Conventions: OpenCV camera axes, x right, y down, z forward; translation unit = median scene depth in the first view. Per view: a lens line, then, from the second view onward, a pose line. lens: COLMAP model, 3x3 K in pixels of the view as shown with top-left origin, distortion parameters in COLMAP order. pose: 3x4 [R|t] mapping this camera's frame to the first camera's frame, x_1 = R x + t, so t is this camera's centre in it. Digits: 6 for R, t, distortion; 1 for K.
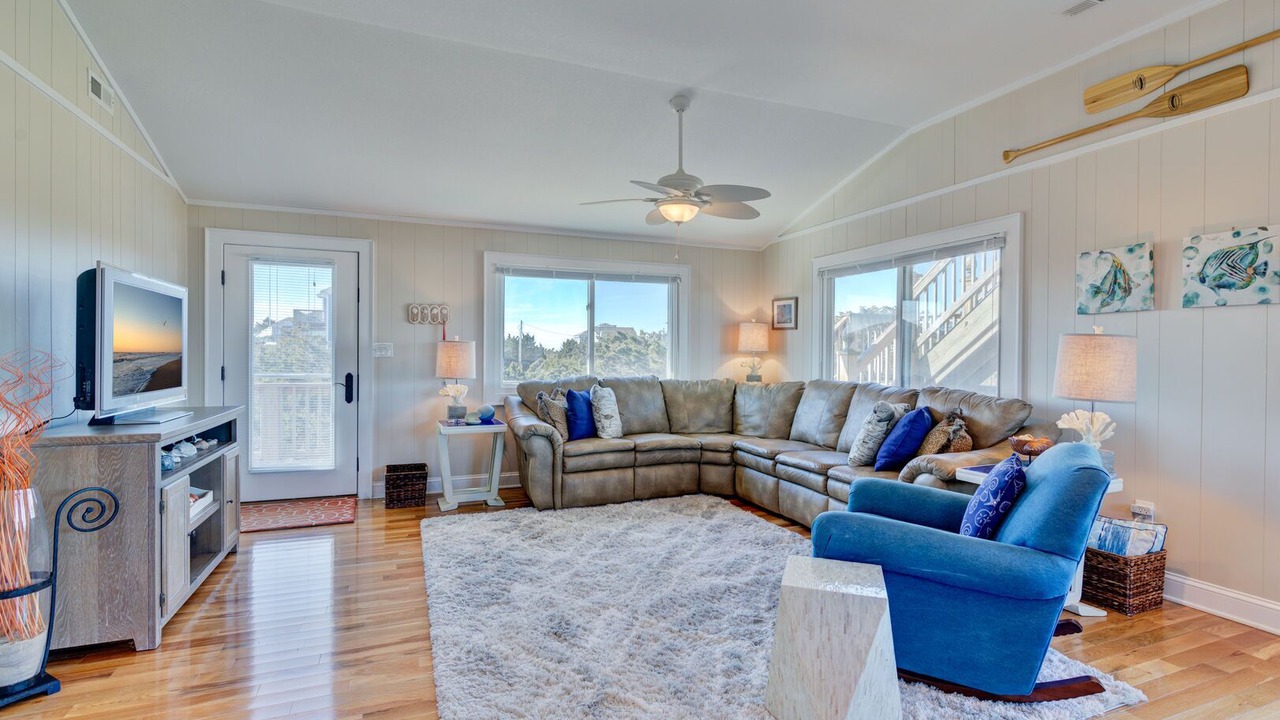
lens RADIAL K [[603.0, 0, 640.0], [0, 603.0, 360.0], [0, 0, 1]] dist [-0.001712, -0.000257]
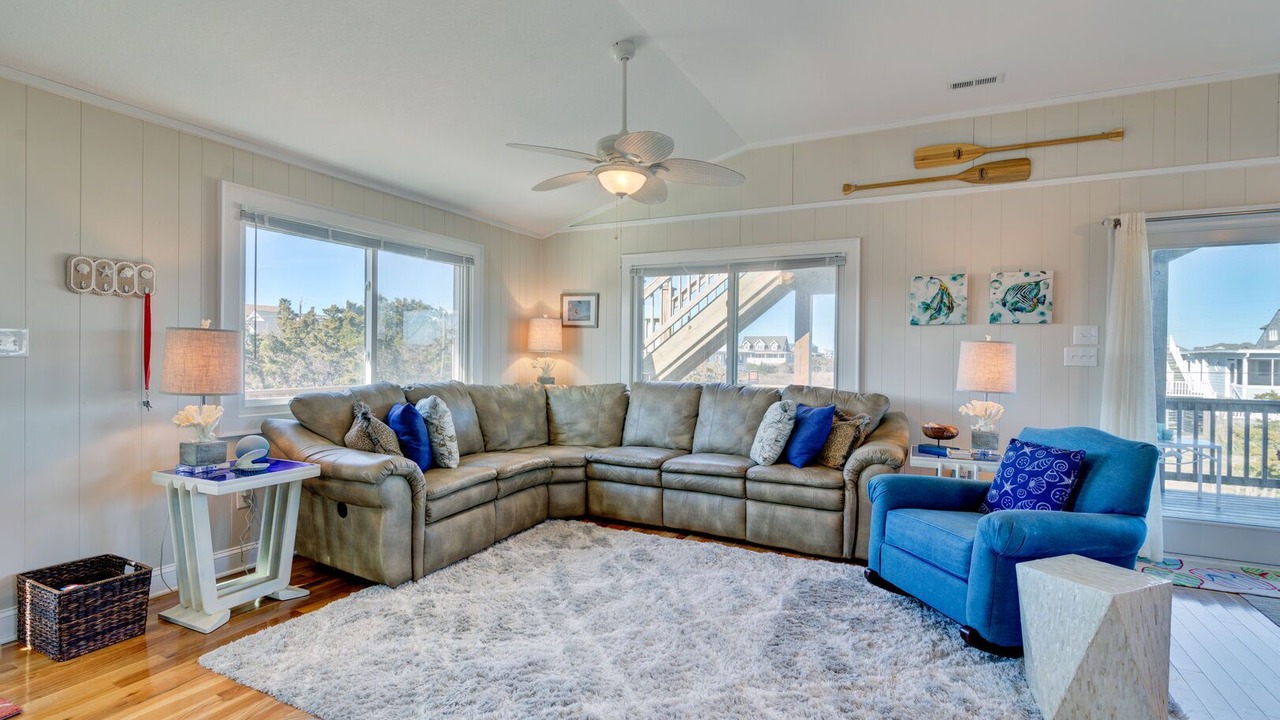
lens RADIAL K [[603.0, 0, 640.0], [0, 603.0, 360.0], [0, 0, 1]] dist [-0.001712, -0.000257]
pose [[0.748237, -0.001317, 0.663430, -0.403075], [-0.000310, 0.999997, 0.002334, -0.003510], [-0.663431, -0.001952, 0.748235, 0.320064]]
